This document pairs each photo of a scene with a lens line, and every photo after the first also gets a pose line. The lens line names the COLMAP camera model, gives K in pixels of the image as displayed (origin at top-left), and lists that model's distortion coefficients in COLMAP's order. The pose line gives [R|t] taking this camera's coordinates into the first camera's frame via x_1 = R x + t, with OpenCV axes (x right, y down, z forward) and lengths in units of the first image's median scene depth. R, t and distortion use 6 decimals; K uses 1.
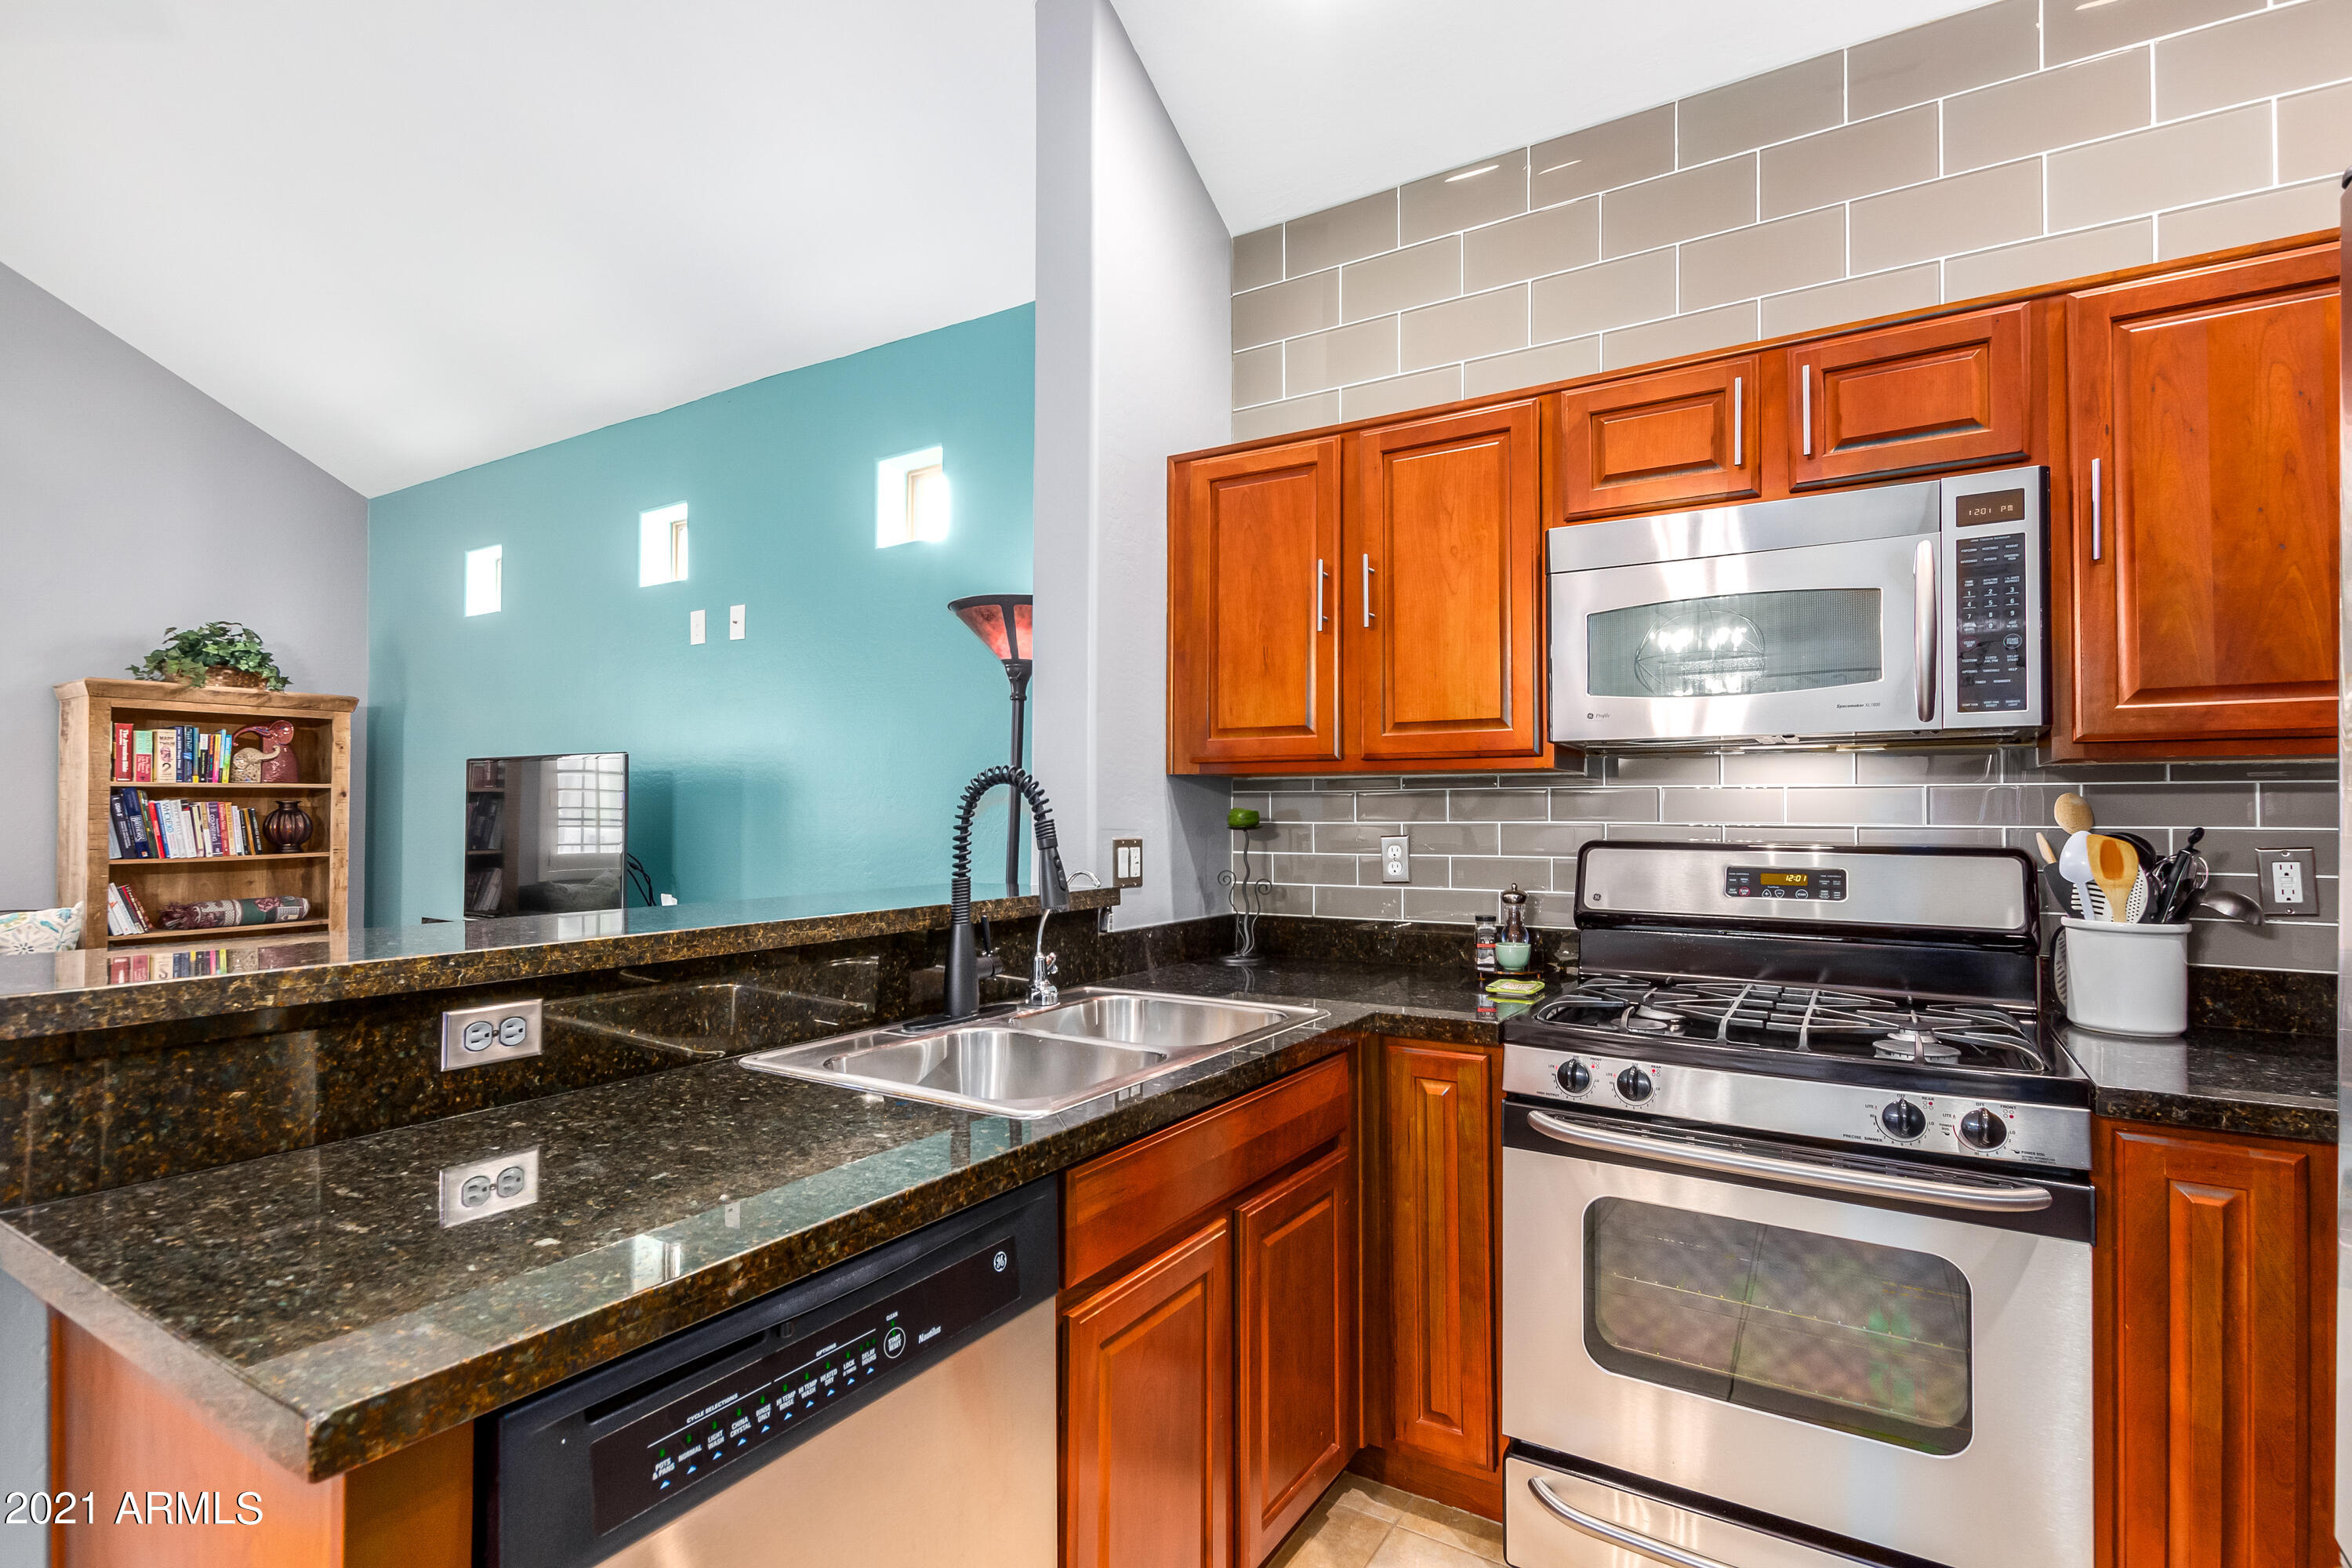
lens RADIAL K [[1120.1, 0, 1163.1], [0, 1120.1, 790.9], [0, 0, 1]] dist [0.010195, -0.001334]
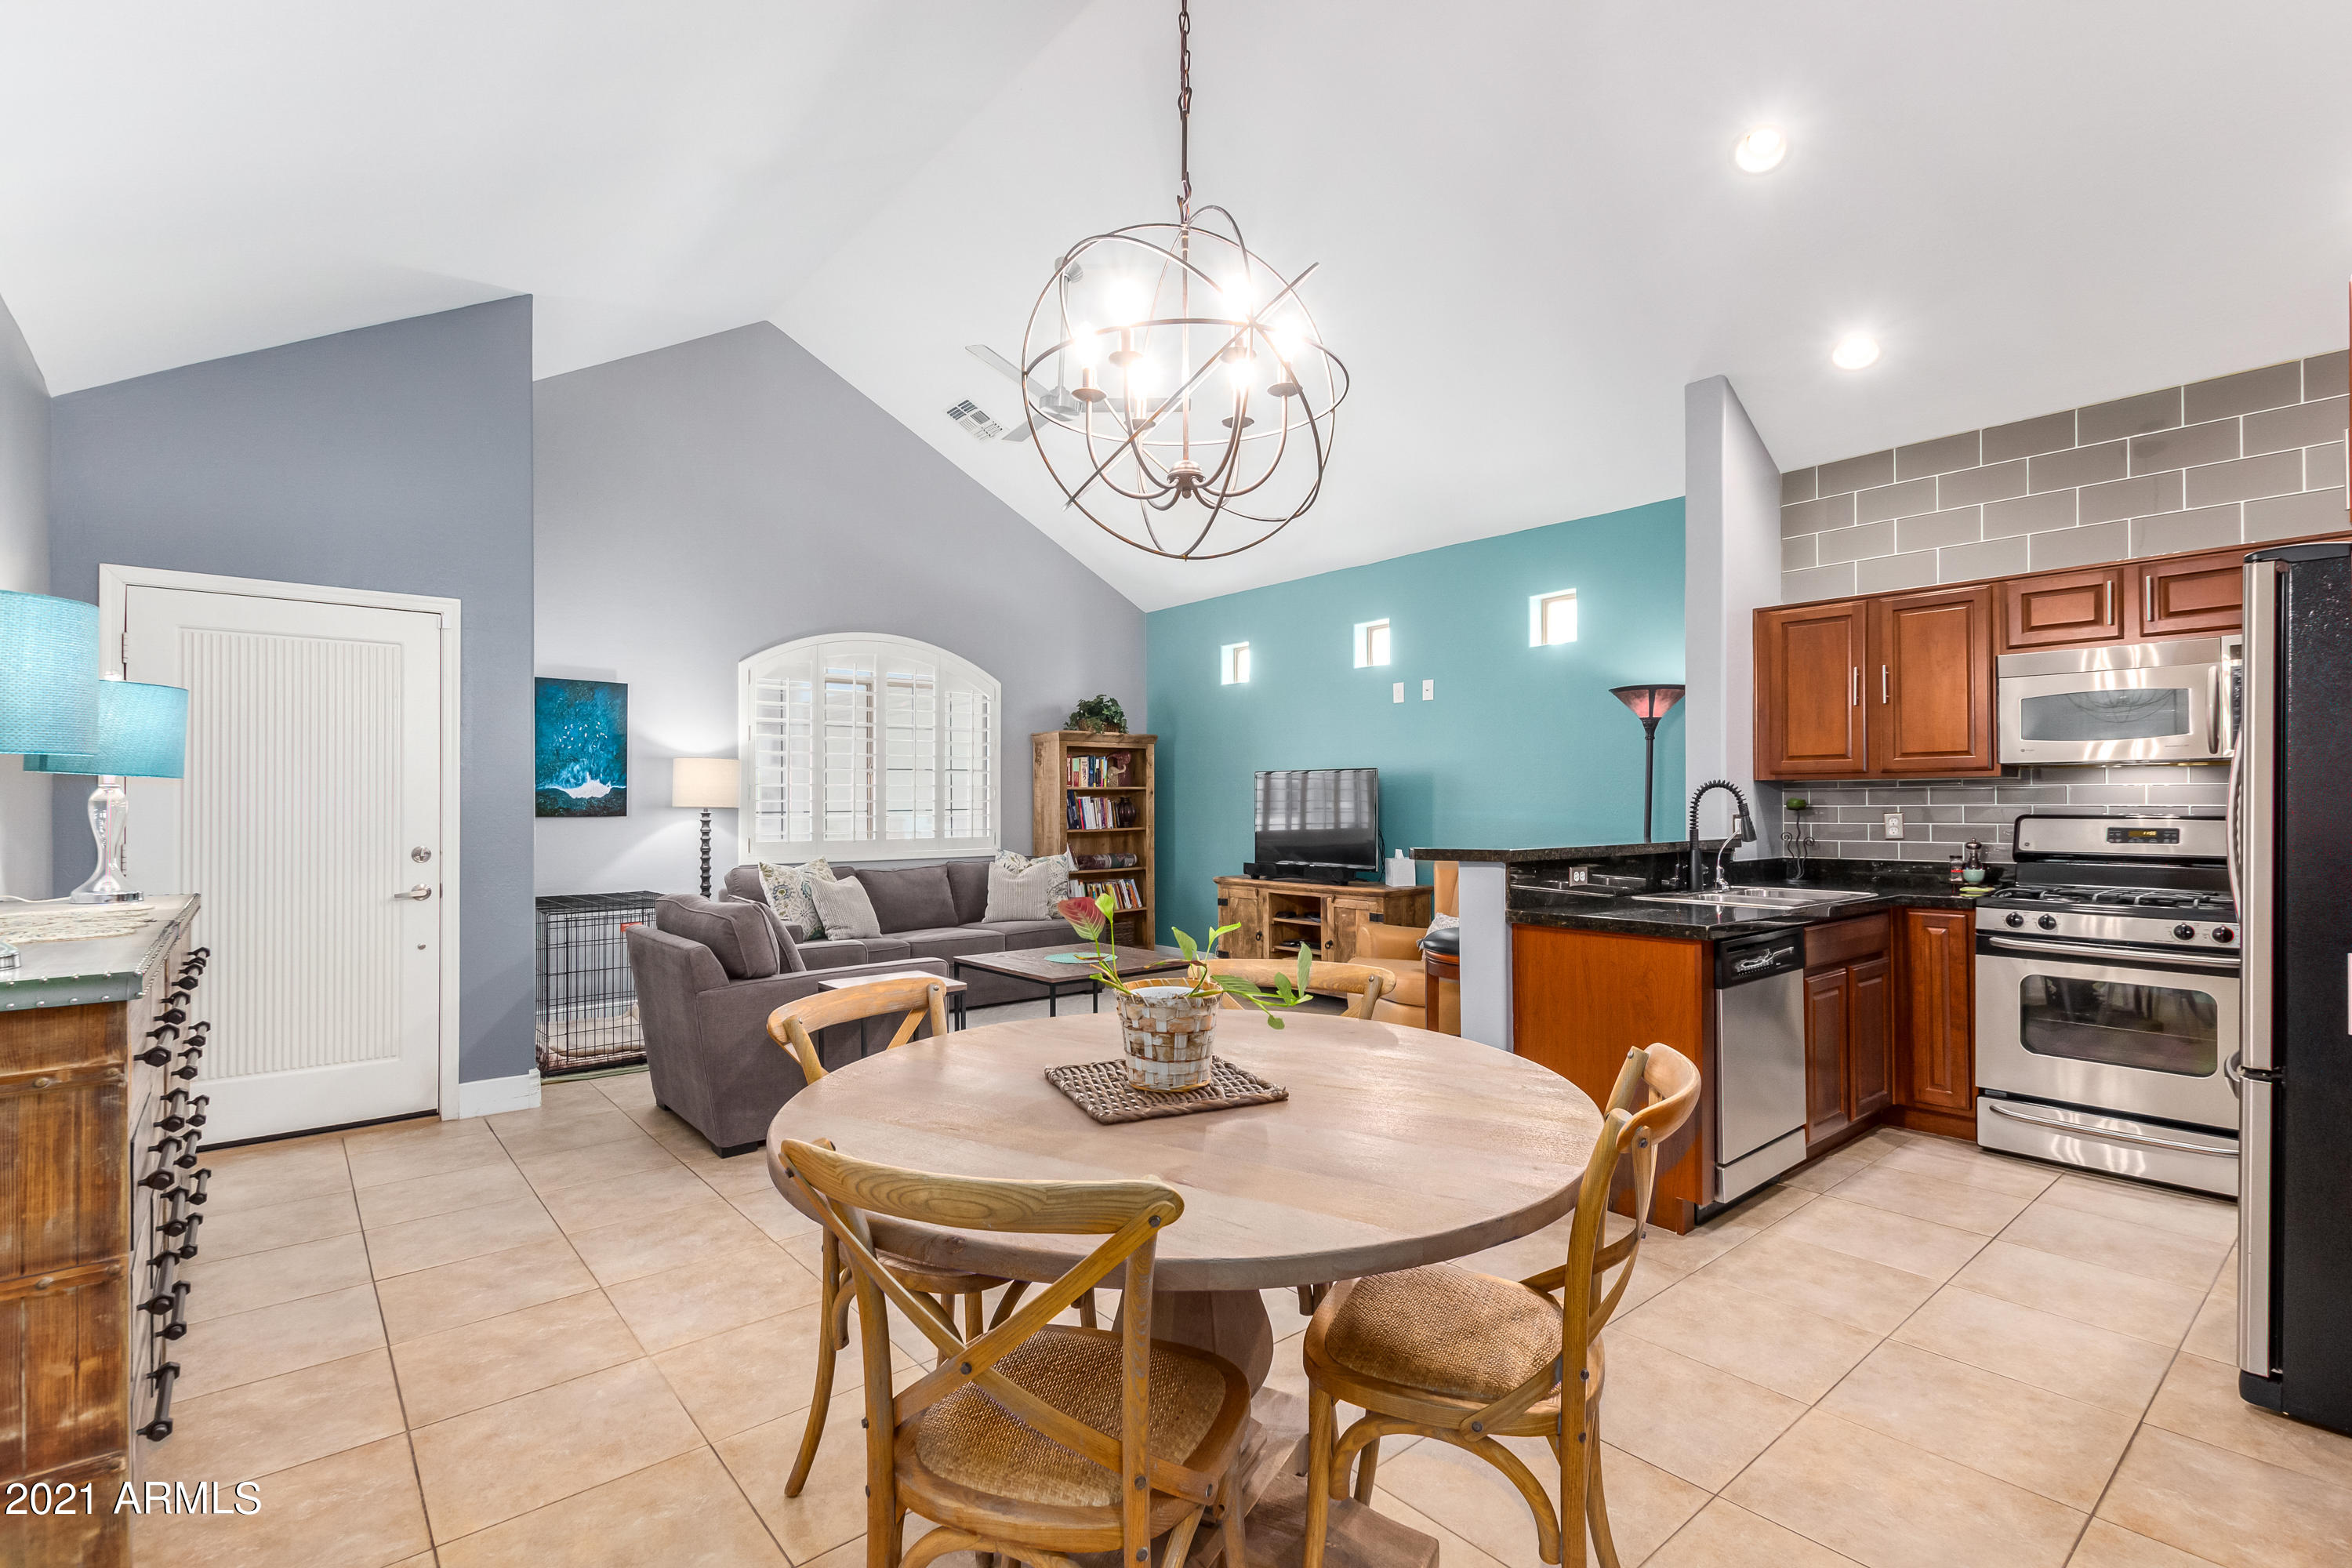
lens RADIAL K [[1069.4, 0, 1182.8], [0, 1069.4, 794.3], [0, 0, 1]] dist [0.002671, -0.000885]
pose [[0.955143, -0.006257, -0.296079, -0.437560], [0.009315, 0.999917, 0.008917, -0.018295], [0.295998, -0.011274, 0.955122, -1.143275]]
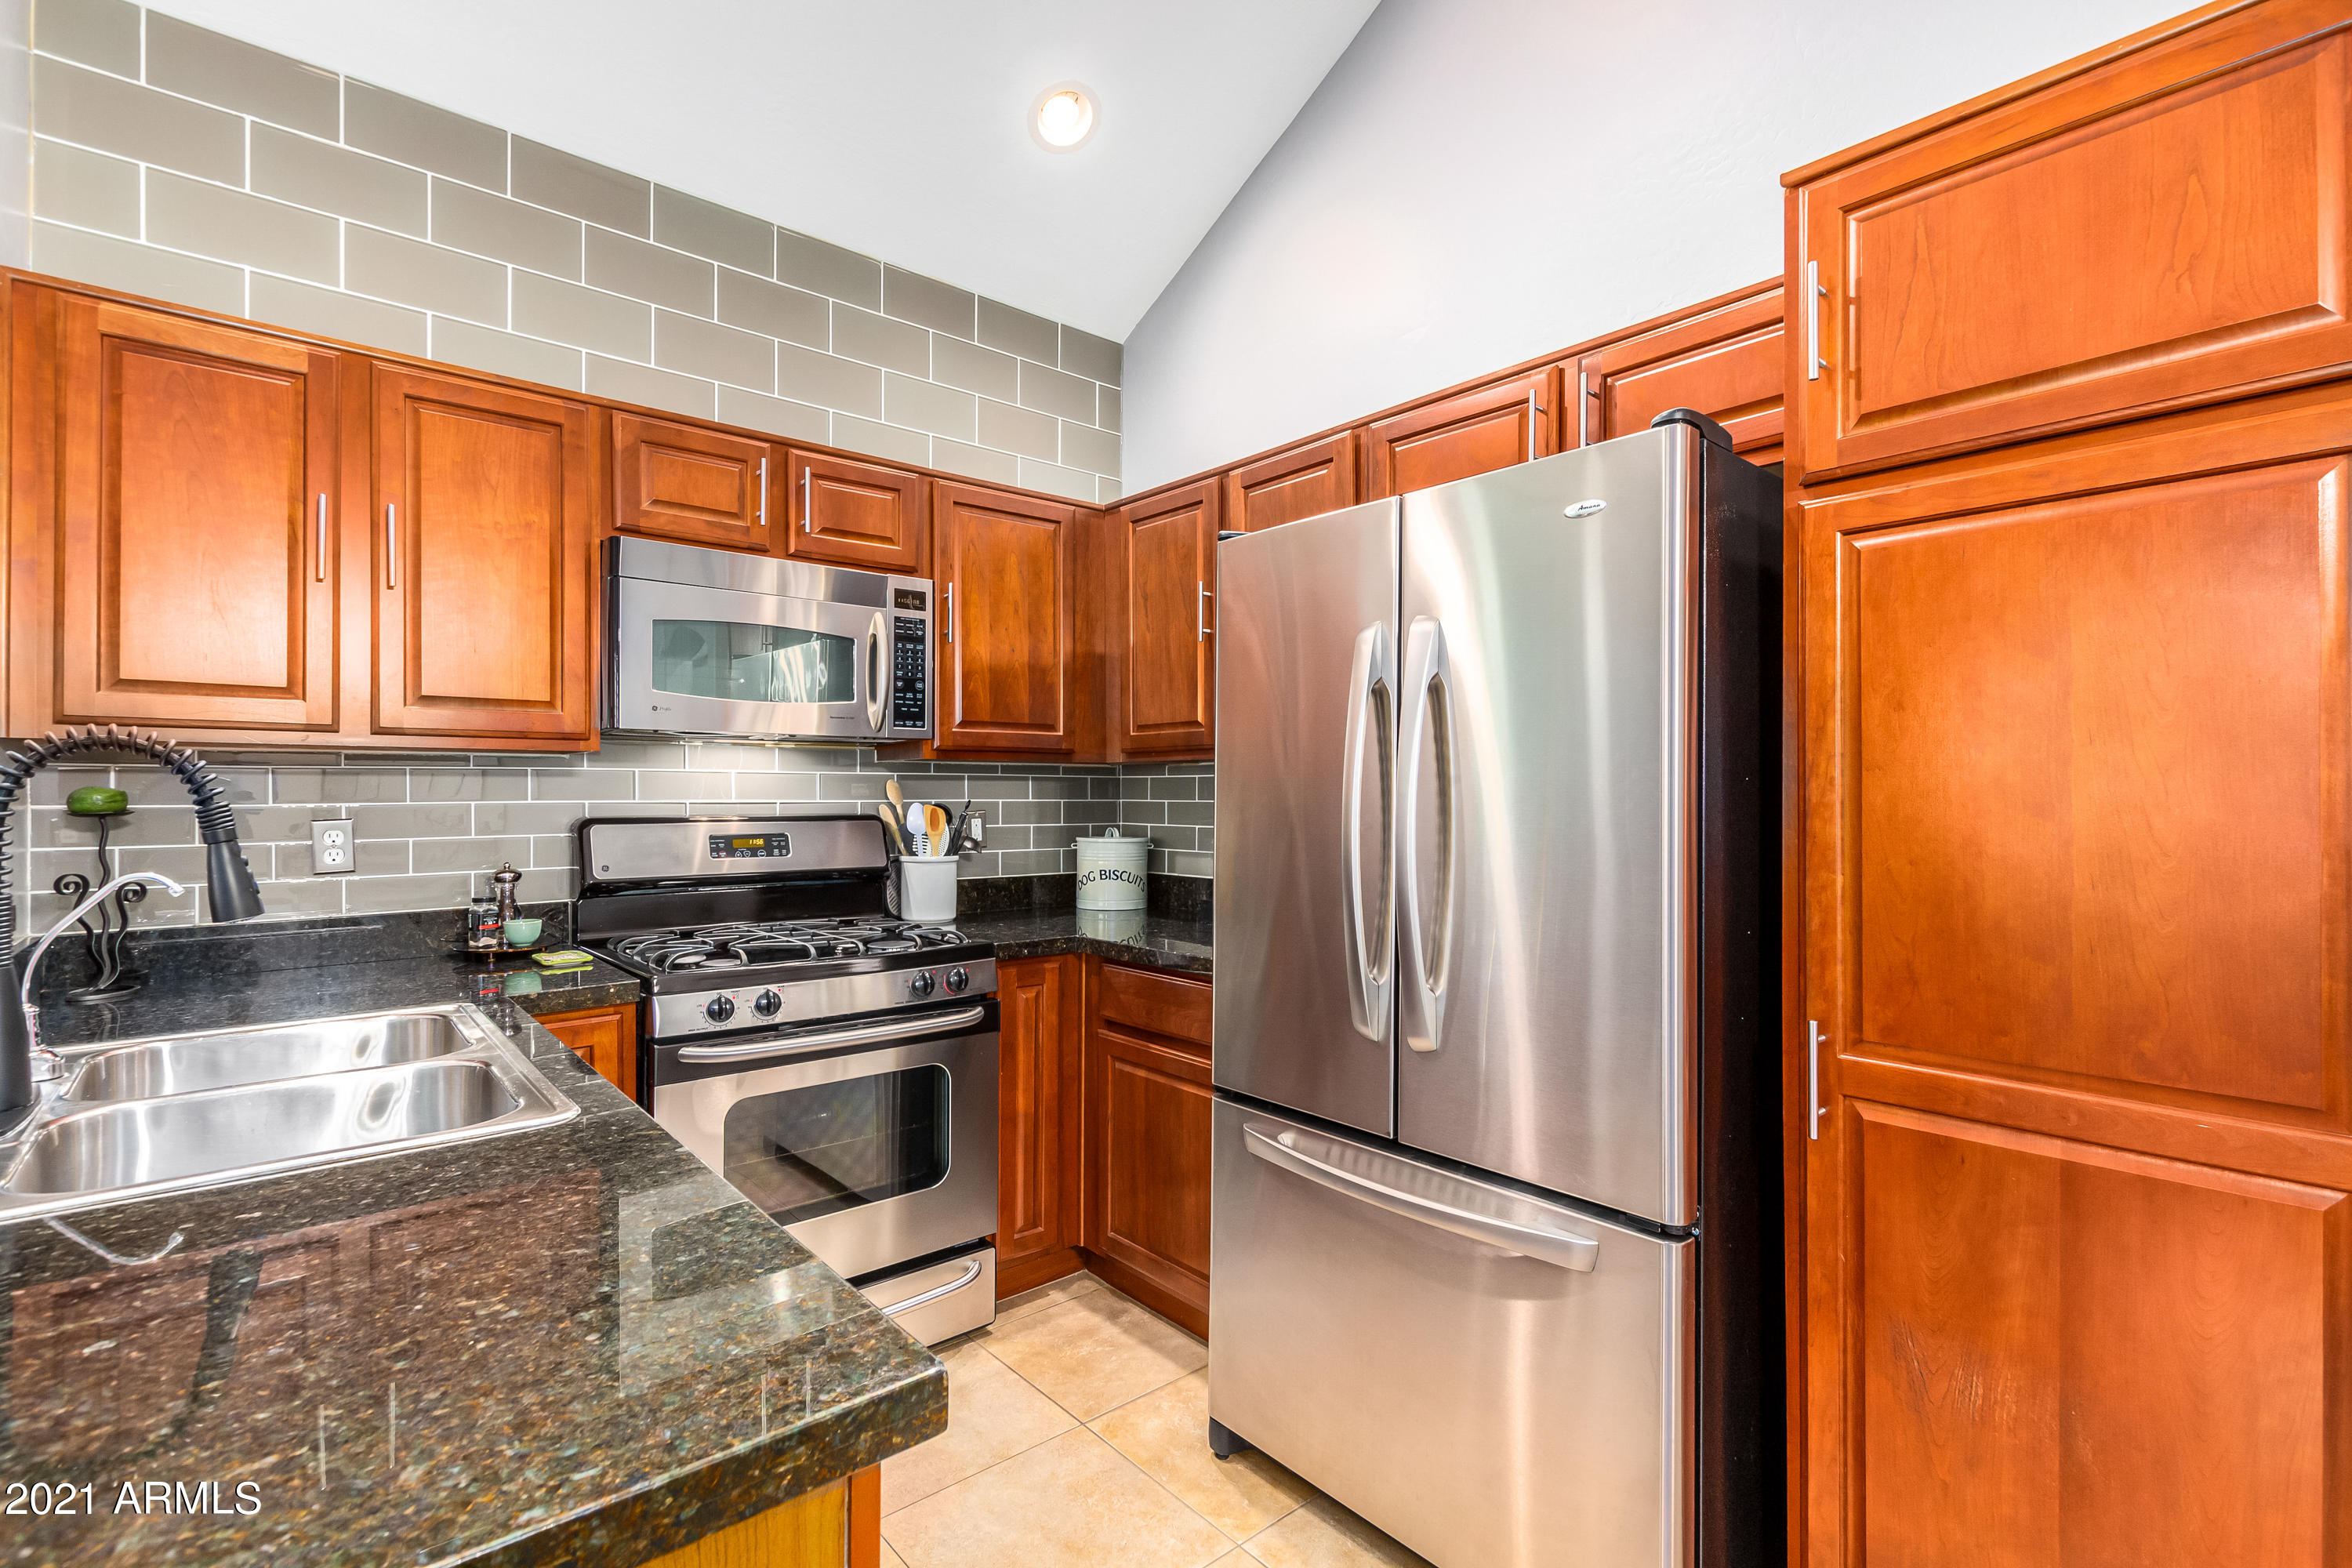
lens RADIAL K [[1069.4, 0, 1180.3], [0, 1069.4, 789.4], [0, 0, 1]] dist [0.002671, -0.000885]
pose [[0.293671, 0.001153, 0.955906, -0.465996], [-0.016953, 0.999848, 0.004002, 0.002770], [-0.955756, -0.017381, 0.293646, 0.146467]]
